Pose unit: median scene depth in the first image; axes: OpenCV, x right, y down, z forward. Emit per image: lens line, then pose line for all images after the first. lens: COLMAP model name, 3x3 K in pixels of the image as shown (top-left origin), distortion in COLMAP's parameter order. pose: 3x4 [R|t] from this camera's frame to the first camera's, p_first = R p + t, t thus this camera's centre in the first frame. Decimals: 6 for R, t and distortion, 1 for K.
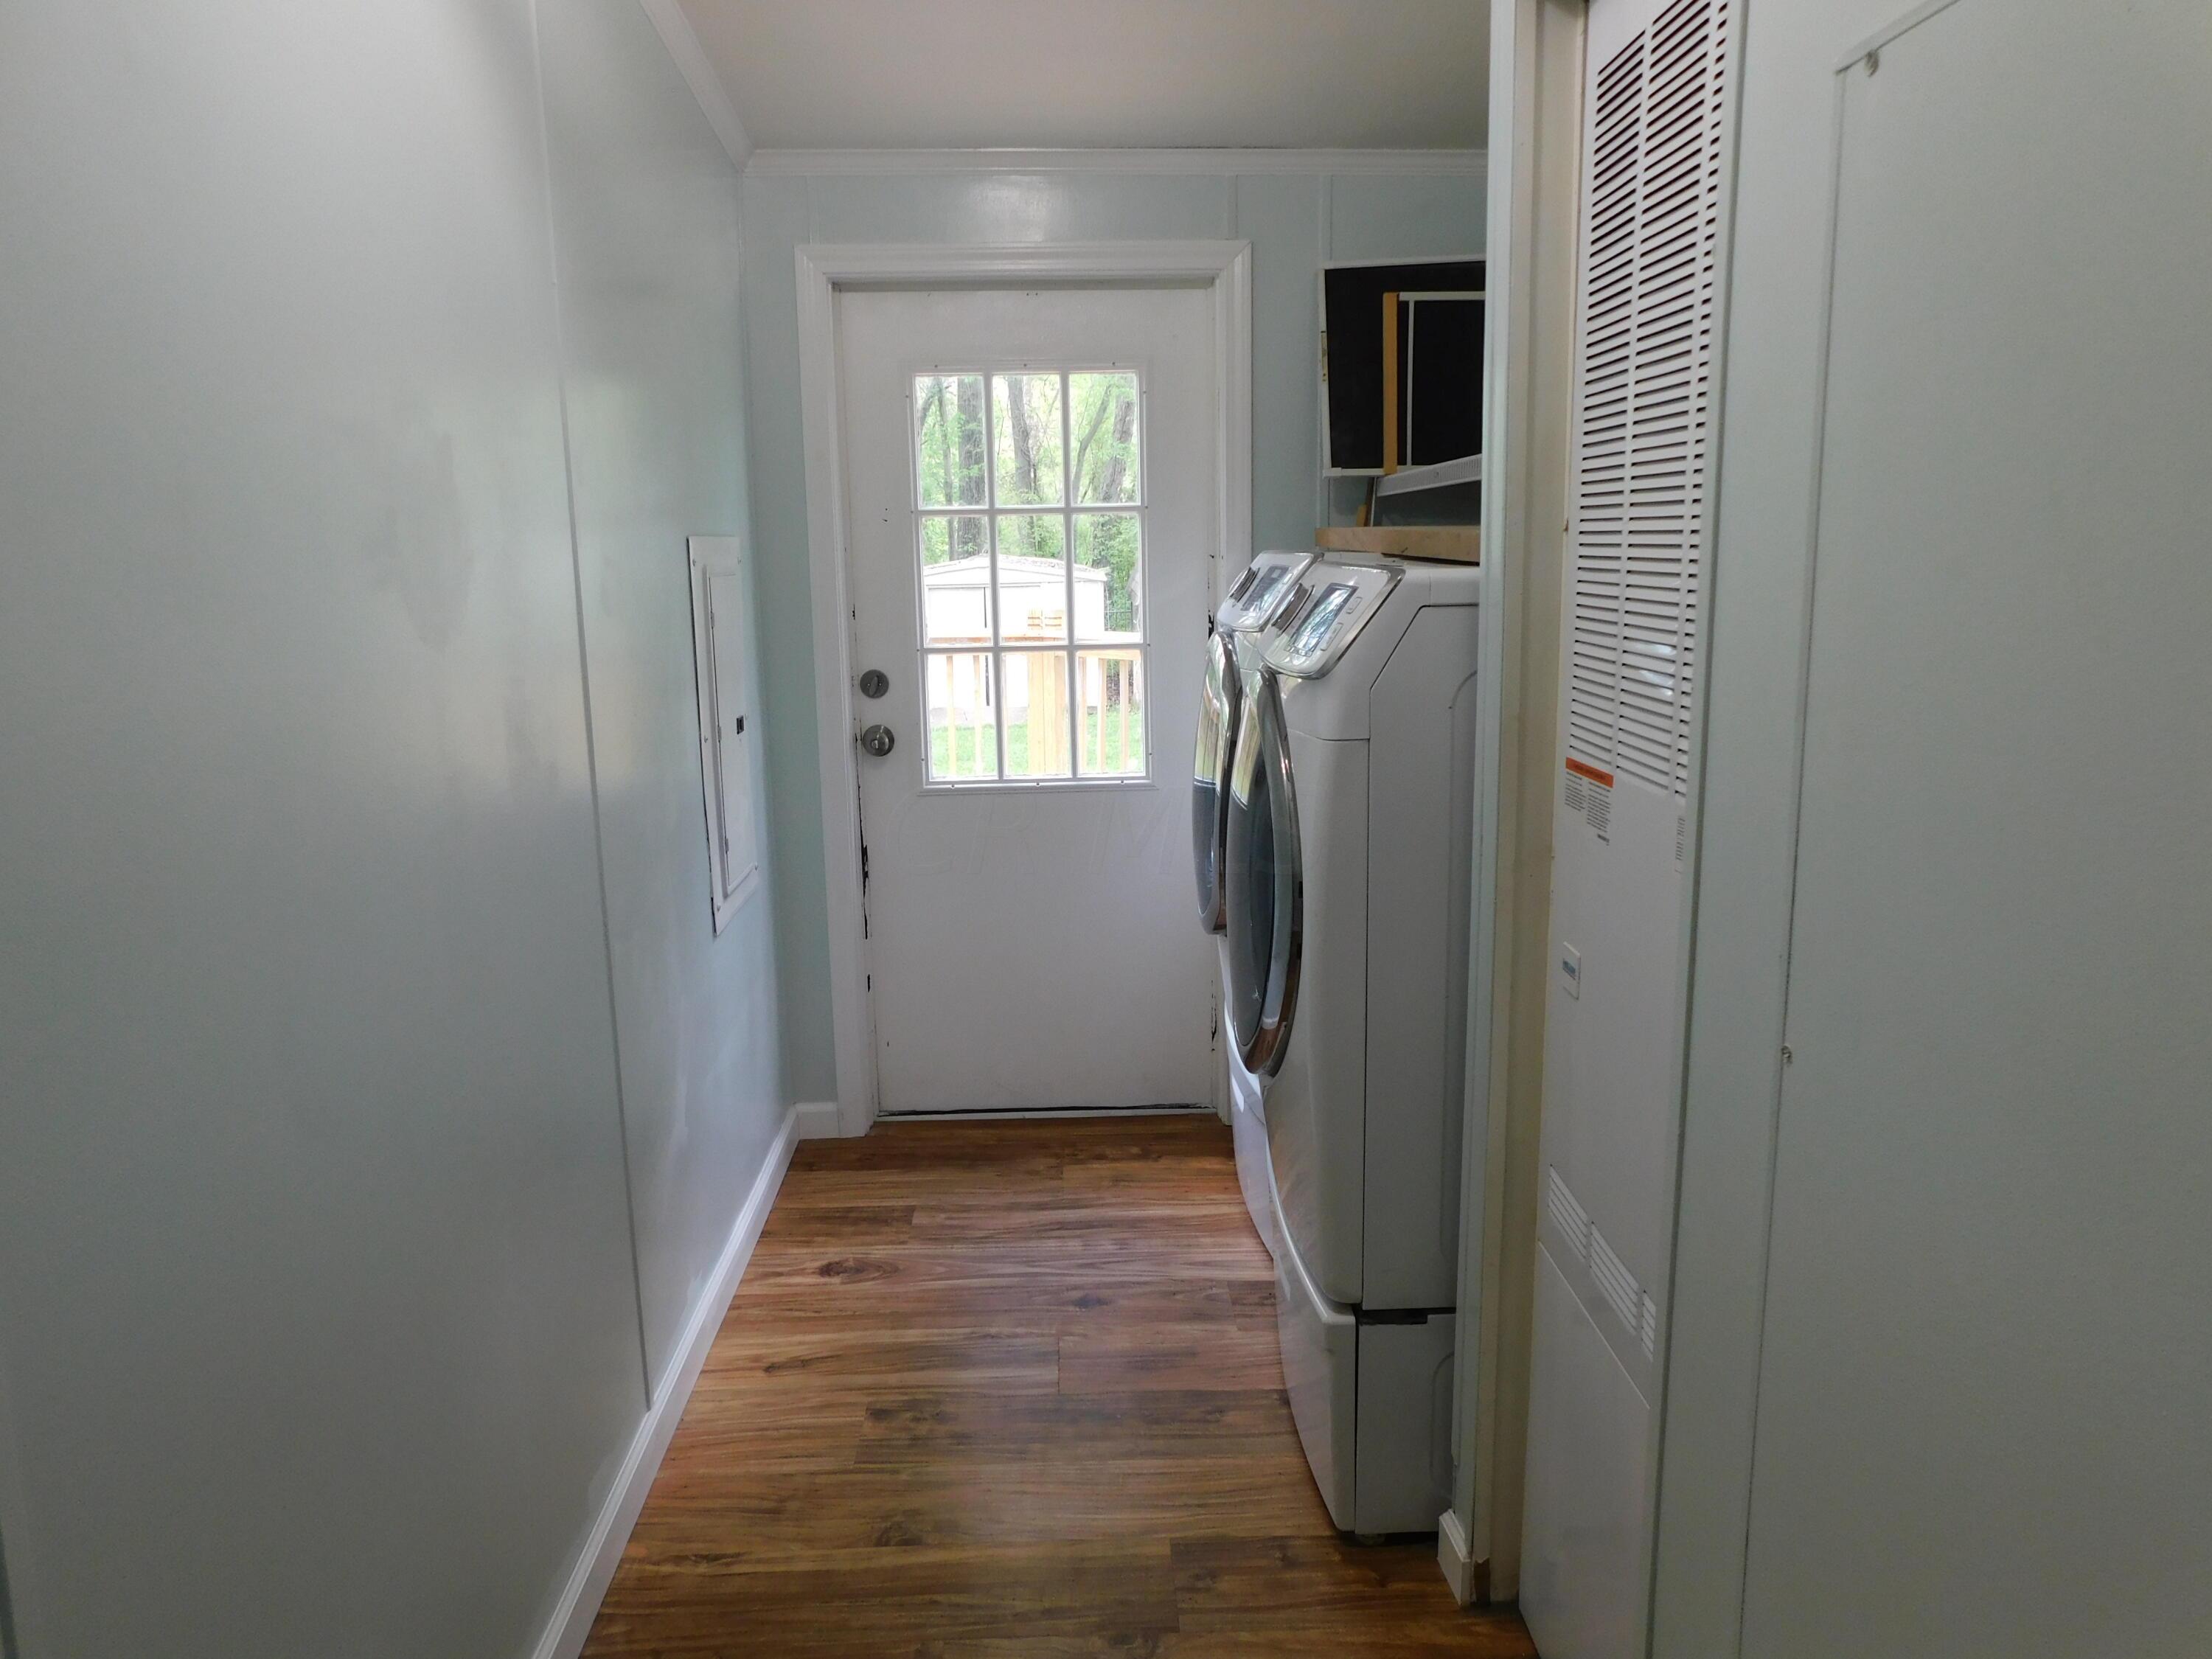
lens RADIAL K [[1478.6, 0, 1106.7], [0, 1478.6, 819.0], [0, 0, 1]] dist [-0.062188, 0.056391]
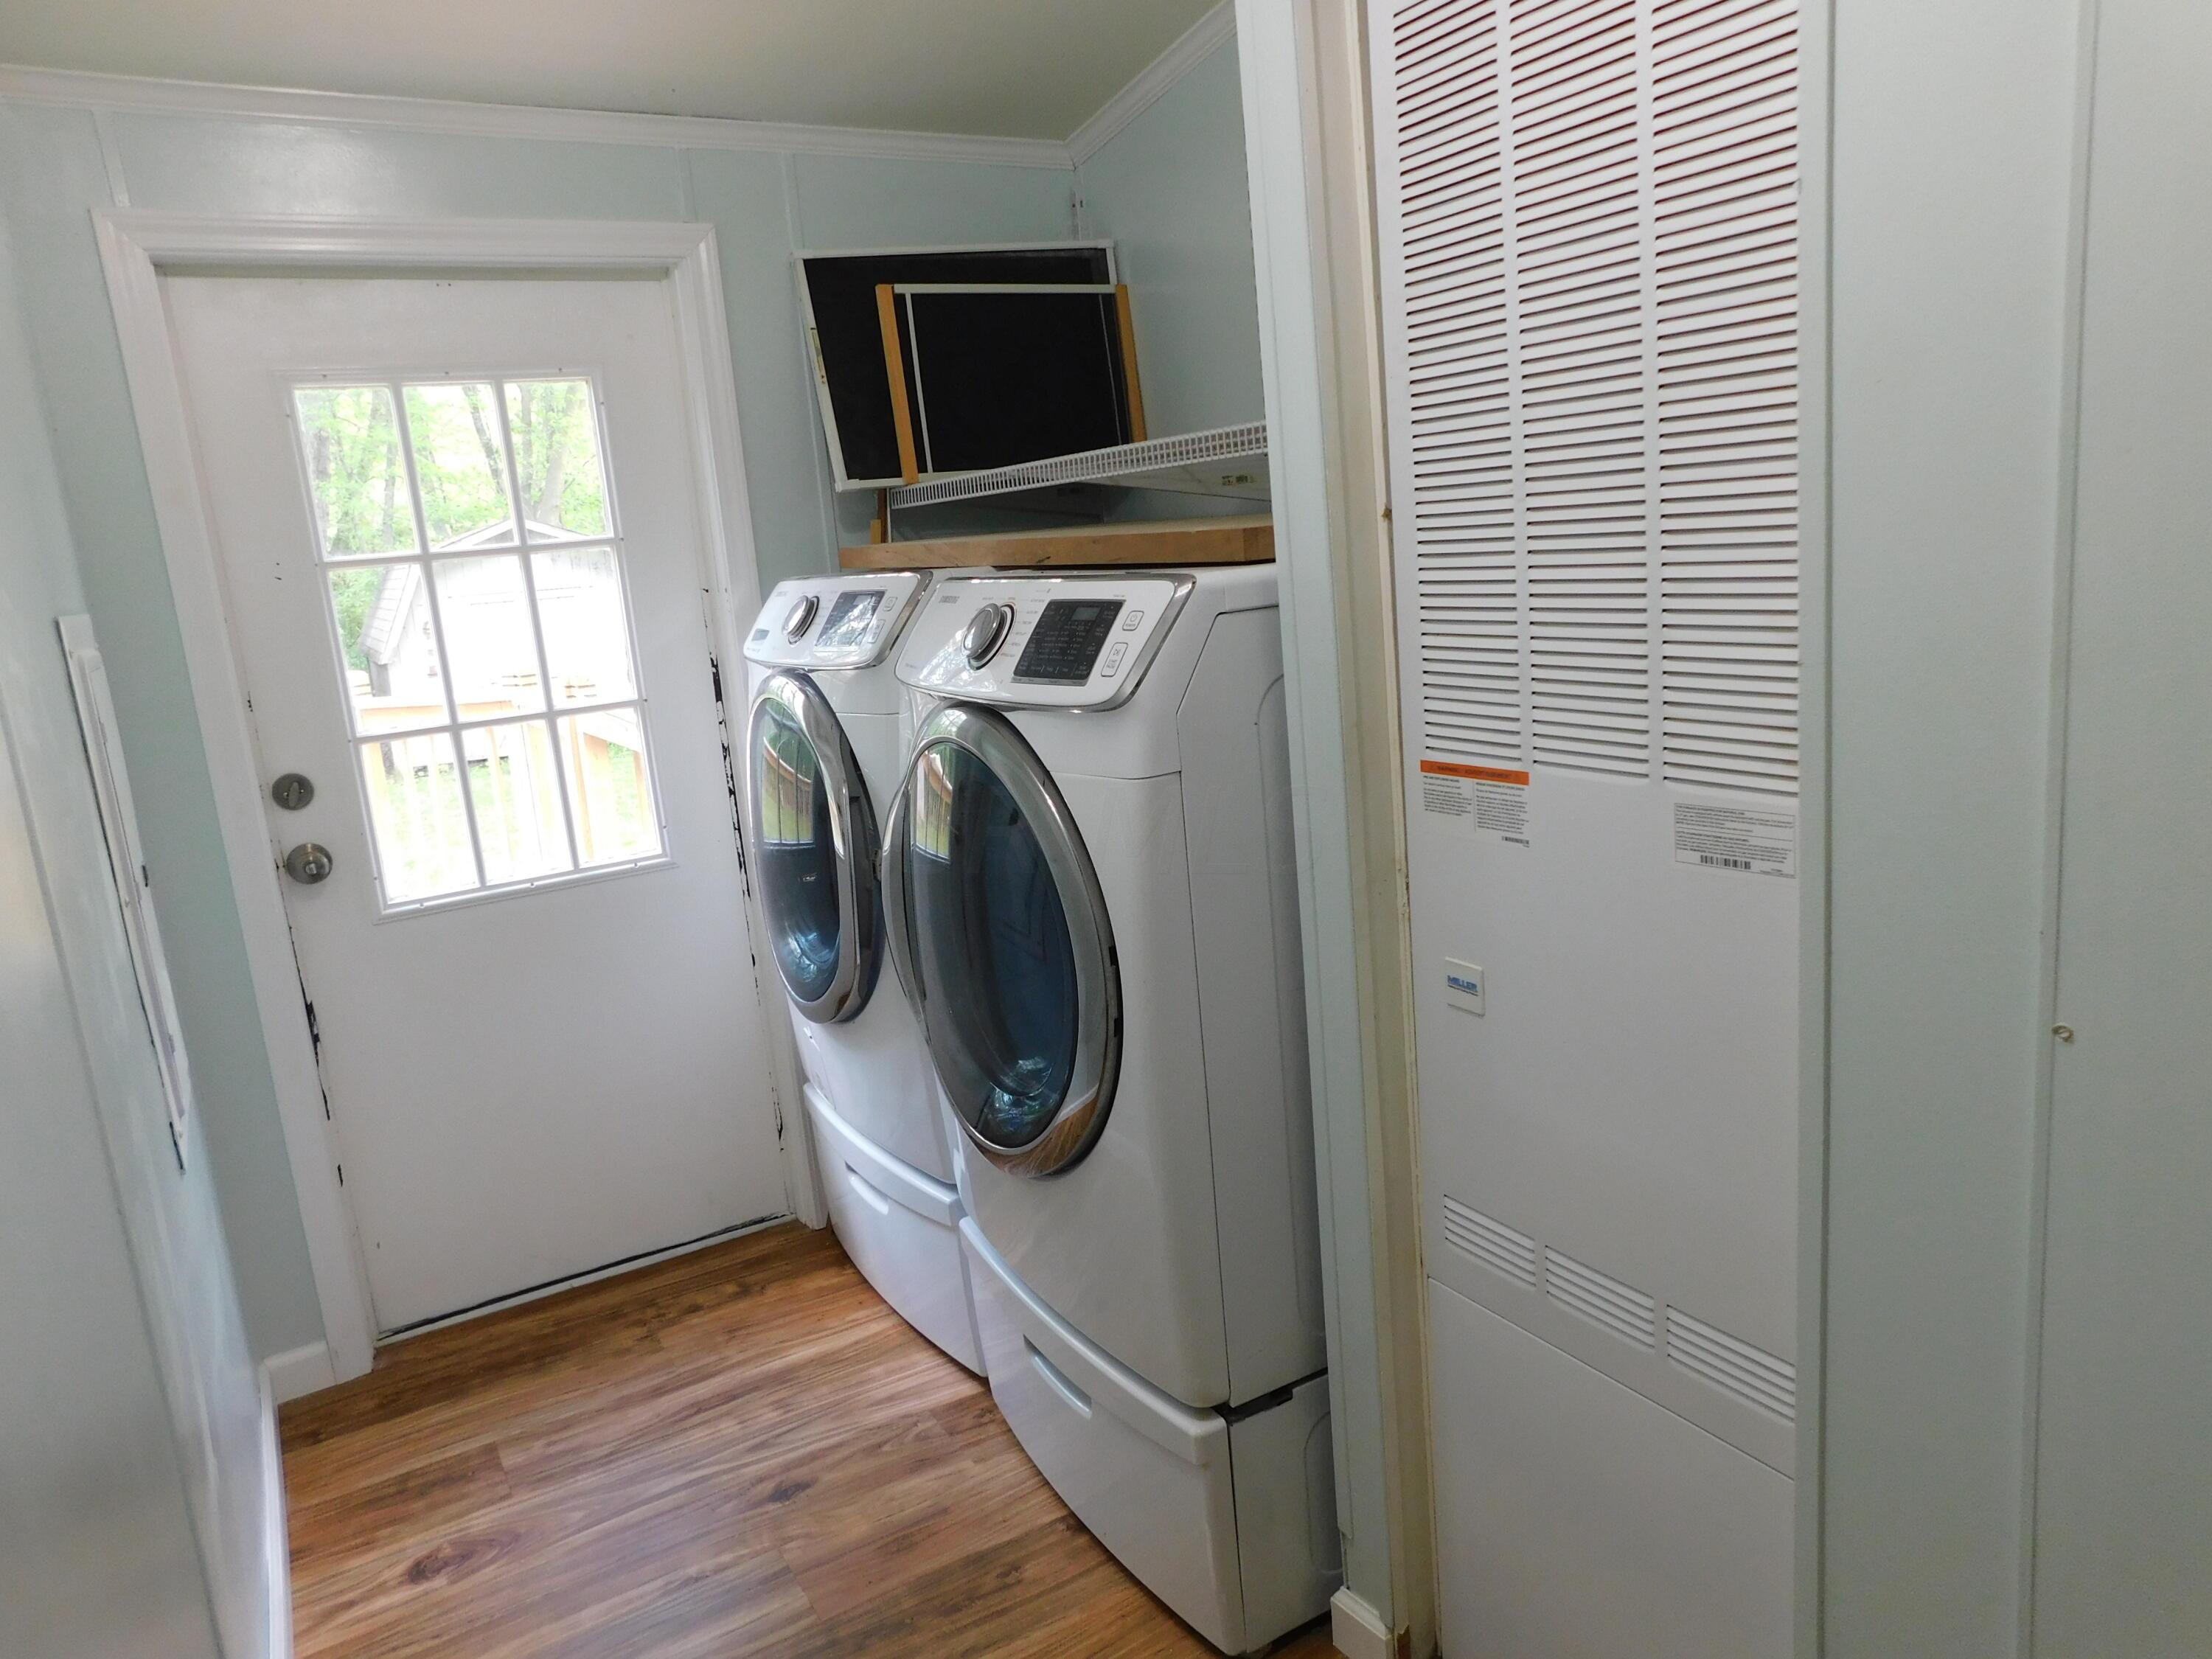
lens RADIAL K [[1478.6, 0, 1106.7], [0, 1478.6, 819.0], [0, 0, 1]] dist [-0.062188, 0.056391]
pose [[0.870887, -0.150443, 0.467891, -0.161611], [0.157821, 0.987184, 0.023662, -0.031757], [-0.465454, 0.053236, 0.883469, 0.149884]]
